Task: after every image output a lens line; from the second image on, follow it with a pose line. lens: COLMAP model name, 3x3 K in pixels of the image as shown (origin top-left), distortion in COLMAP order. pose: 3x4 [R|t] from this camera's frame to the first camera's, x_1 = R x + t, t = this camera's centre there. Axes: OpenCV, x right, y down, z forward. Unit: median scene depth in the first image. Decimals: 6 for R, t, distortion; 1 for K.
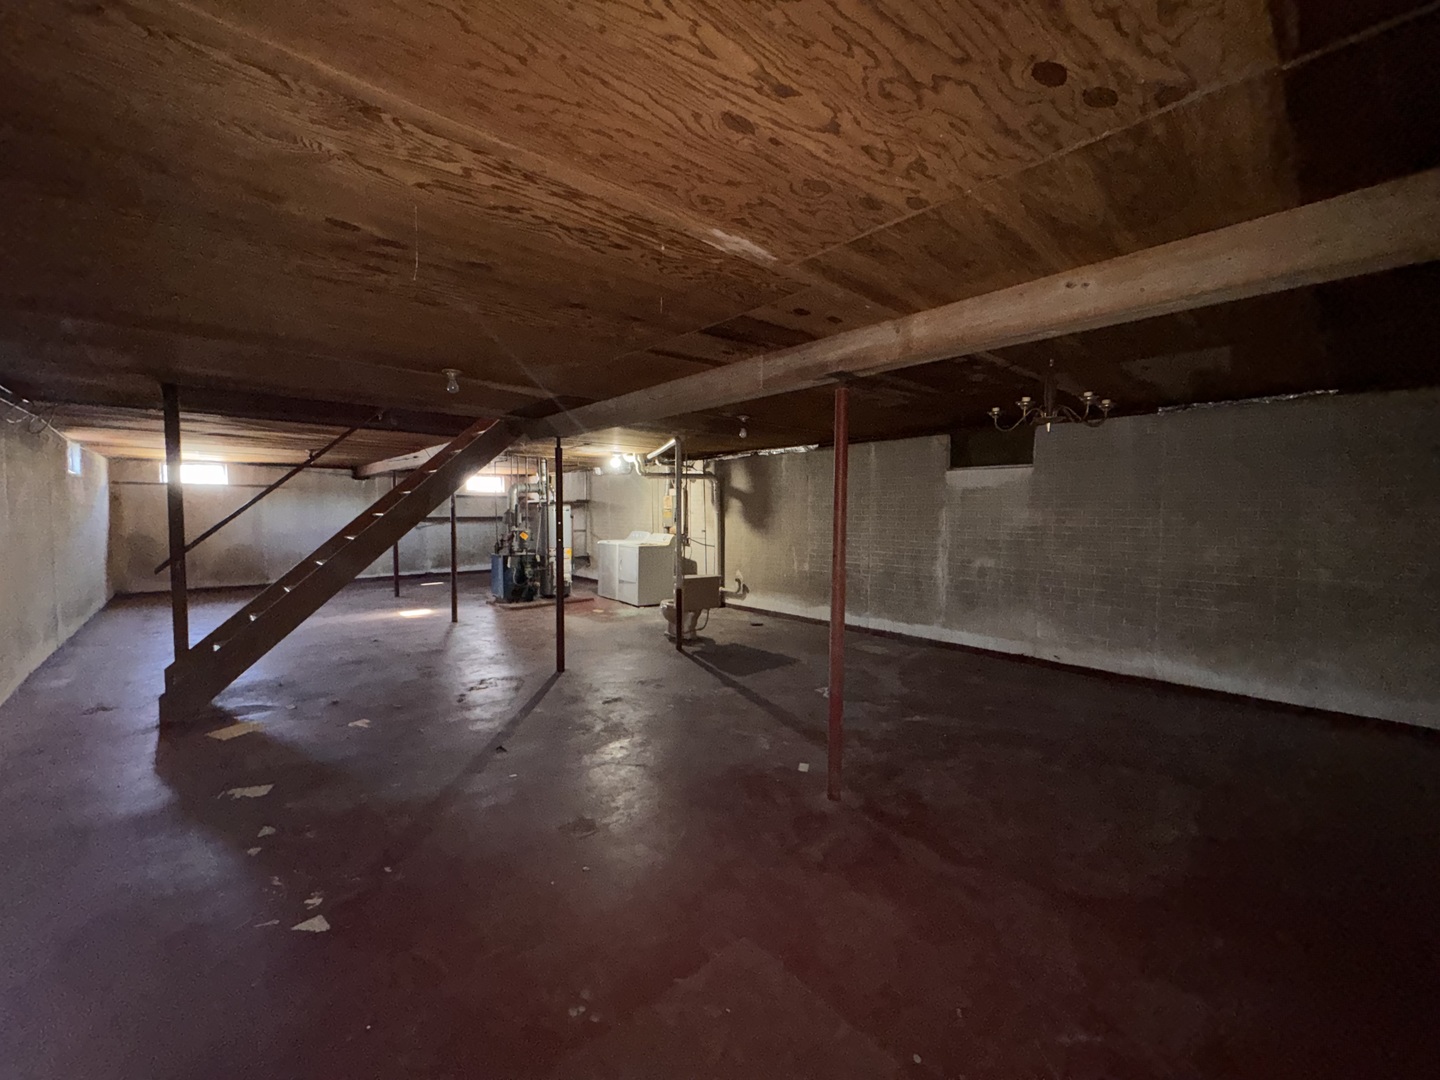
lens RADIAL K [[573.2, 0, 720.0], [0, 573.2, 540.0], [0, 0, 1]] dist [-0.000461, -0.000593]
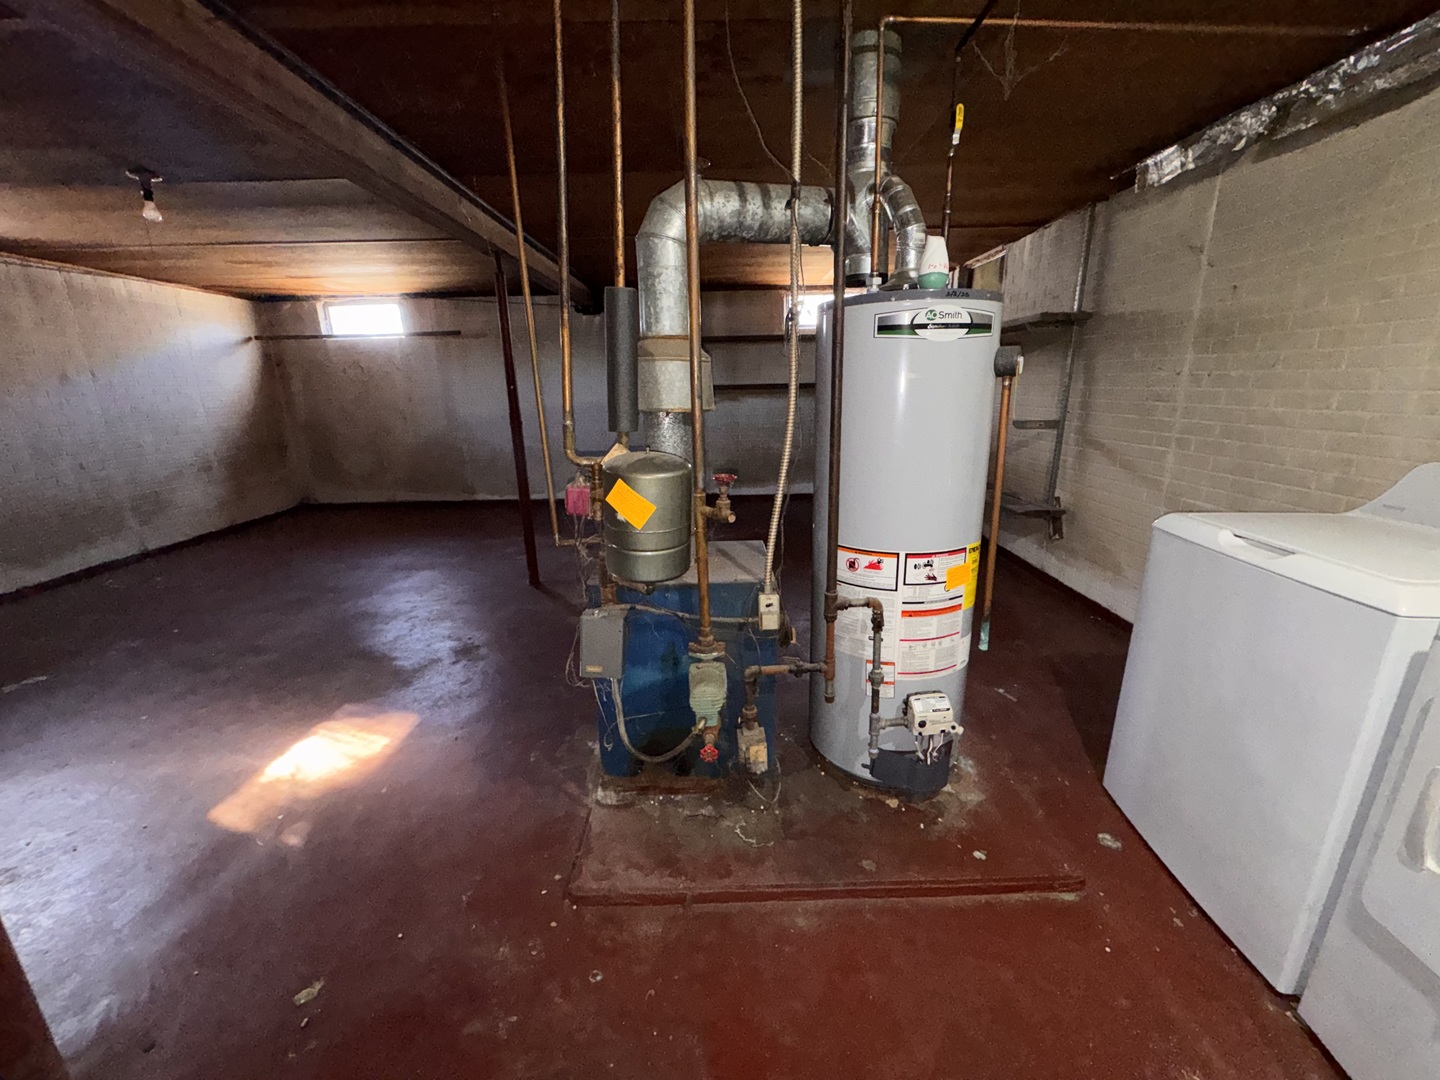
lens RADIAL K [[573.2, 0, 720.0], [0, 573.2, 540.0], [0, 0, 1]] dist [-0.000461, -0.000593]
pose [[0.742306, 0.161706, -0.650256, -0.183563], [-0.012107, 0.973521, 0.228276, -0.027597], [0.669952, -0.161578, 0.724608, 0.738429]]
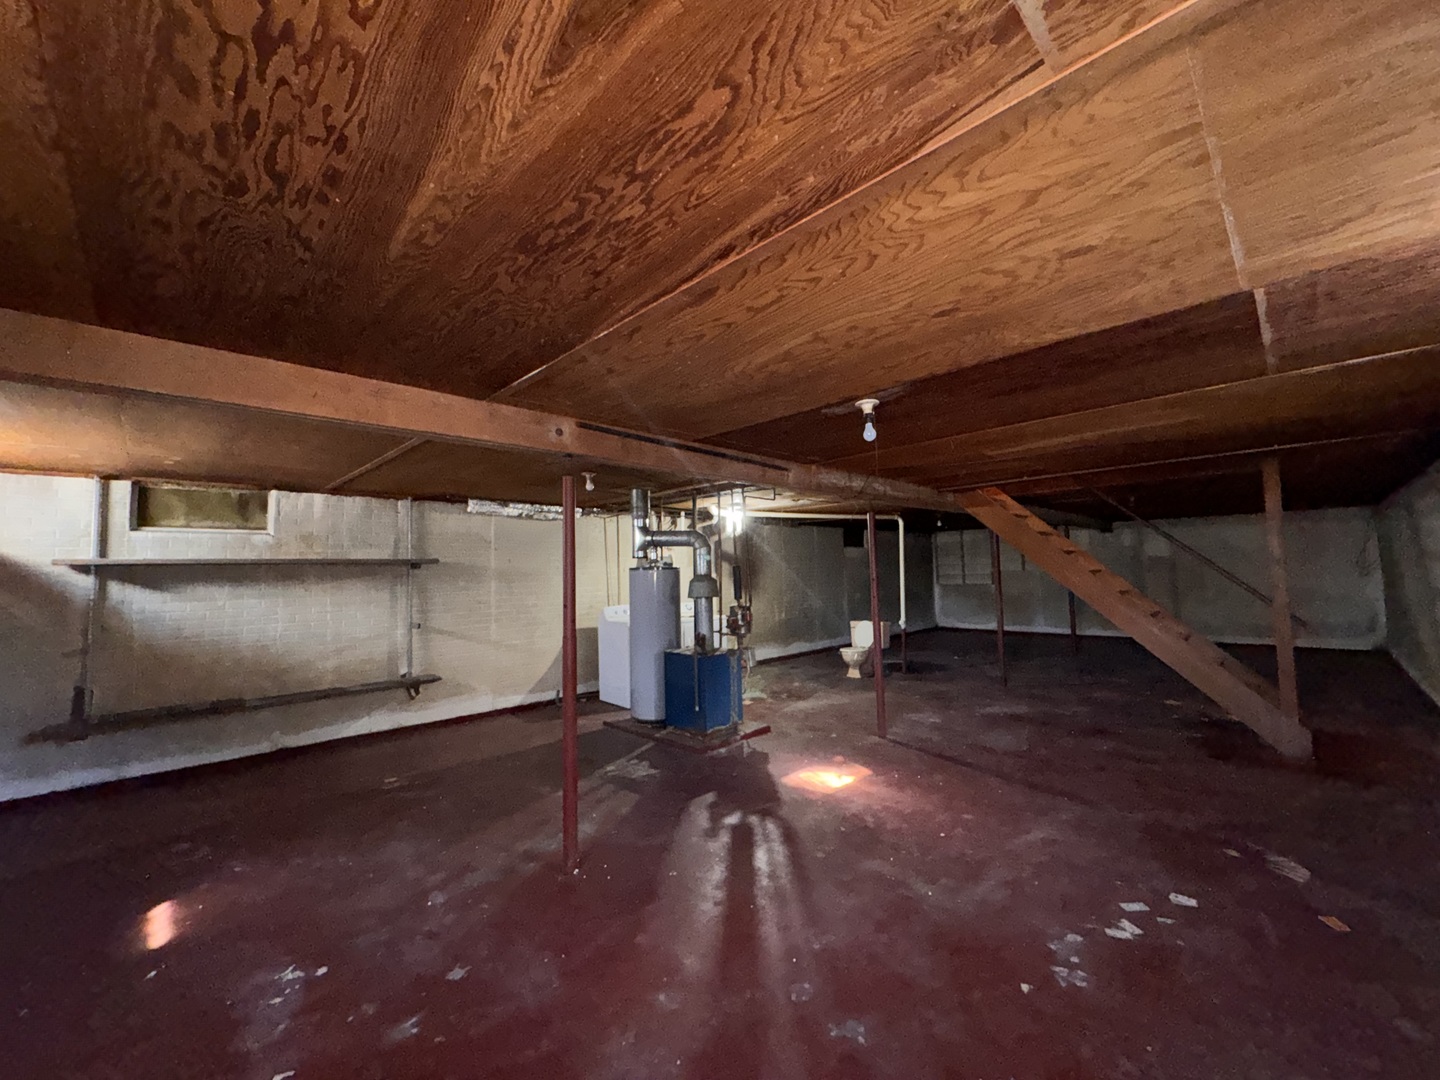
lens RADIAL K [[573.2, 0, 720.0], [0, 573.2, 540.0], [0, 0, 1]] dist [-0.000461, -0.000593]
pose [[-0.040754, 0.048850, 0.997974, -0.782182], [0.063598, 0.996906, -0.046200, -0.053322], [-0.997143, 0.061587, -0.043734, 0.855818]]
